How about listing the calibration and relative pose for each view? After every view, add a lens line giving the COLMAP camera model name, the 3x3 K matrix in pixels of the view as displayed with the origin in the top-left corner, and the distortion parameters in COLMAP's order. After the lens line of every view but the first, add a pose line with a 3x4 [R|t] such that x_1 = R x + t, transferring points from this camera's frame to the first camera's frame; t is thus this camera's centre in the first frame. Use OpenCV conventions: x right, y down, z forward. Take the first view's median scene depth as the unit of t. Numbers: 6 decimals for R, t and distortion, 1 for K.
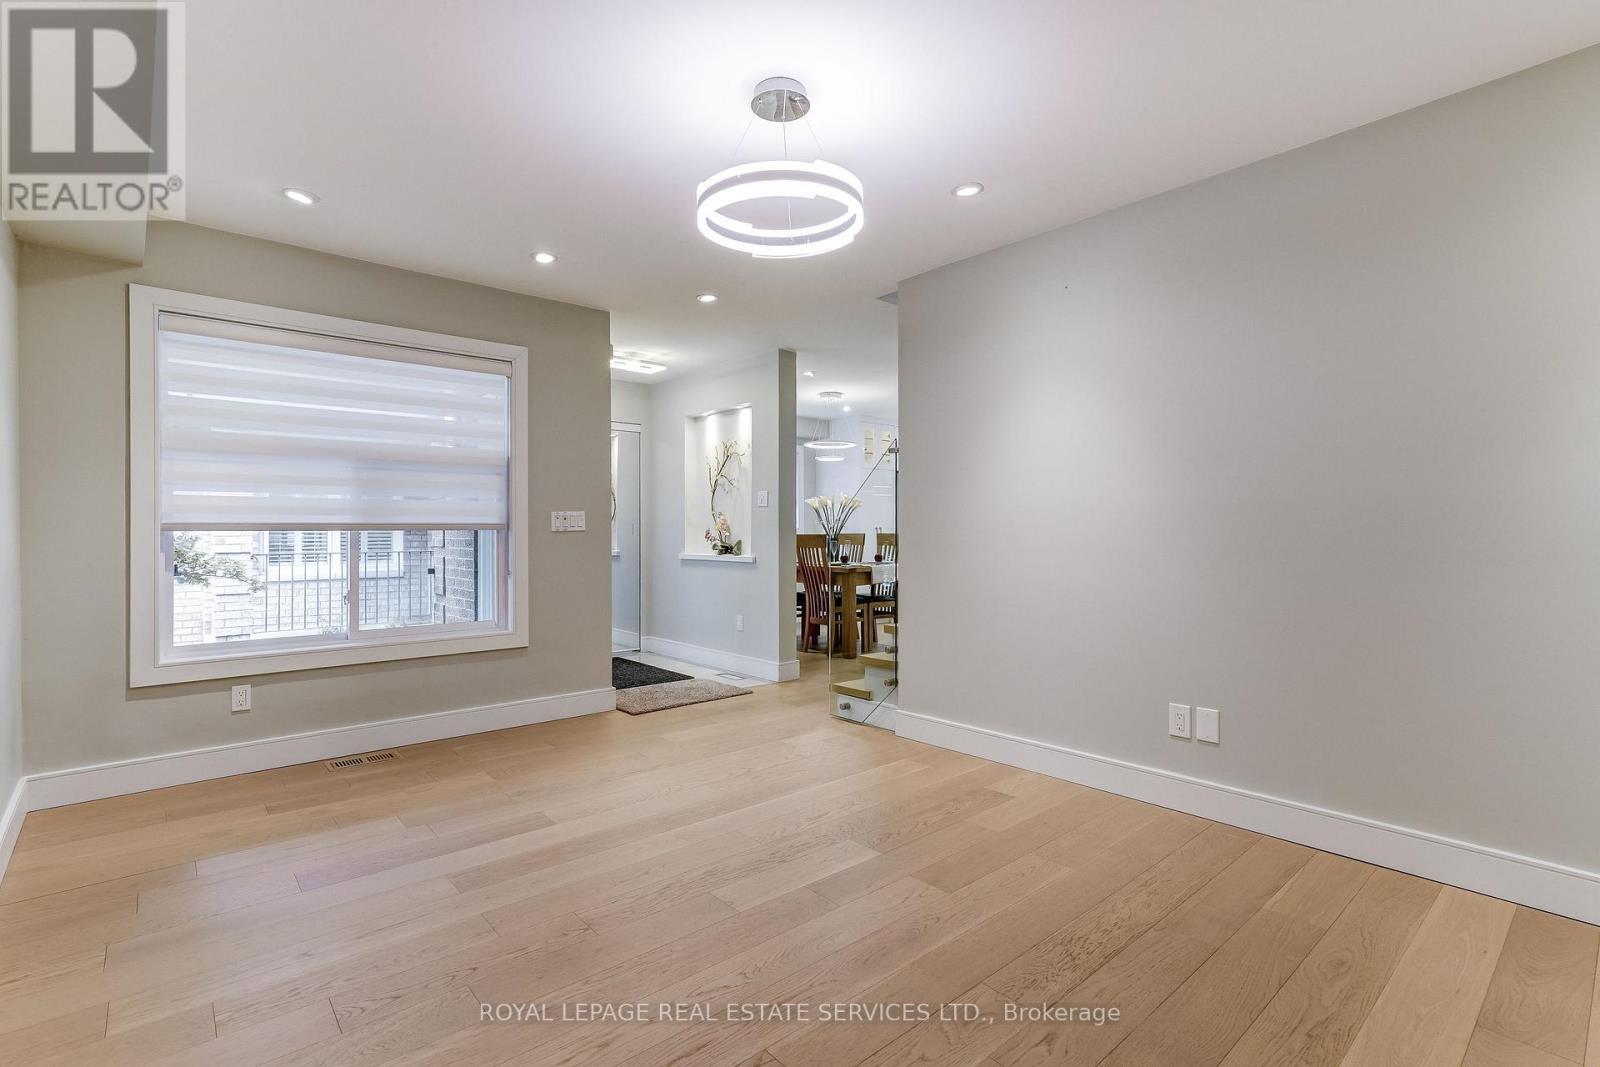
lens RADIAL K [[730.2, 0, 800.0], [0, 730.2, 533.5], [0, 0, 1]] dist [0.008550, 0.000713]
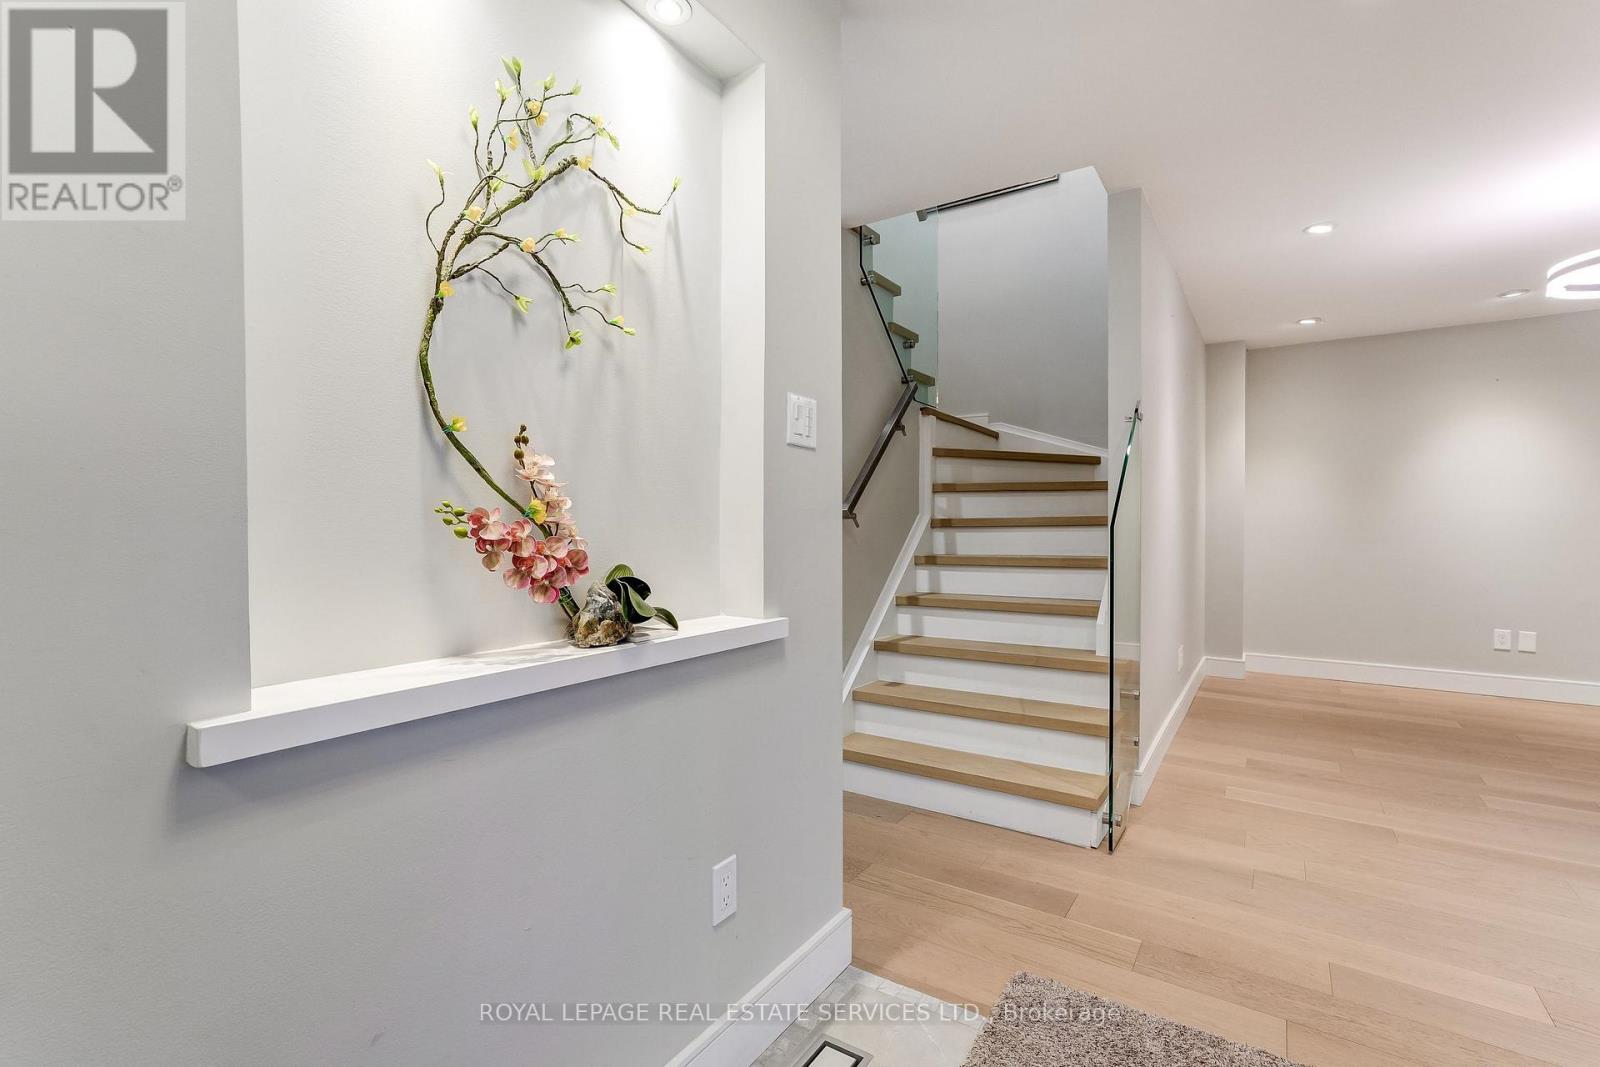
lens RADIAL K [[730.2, 0, 800.0], [0, 730.2, 533.5], [0, 0, 1]] dist [0.008550, 0.000713]
pose [[-0.275065, -0.004220, 0.961416, -0.389049], [0.002992, 0.999982, 0.005246, -0.004063], [-0.961421, 0.004320, -0.275047, 1.236457]]
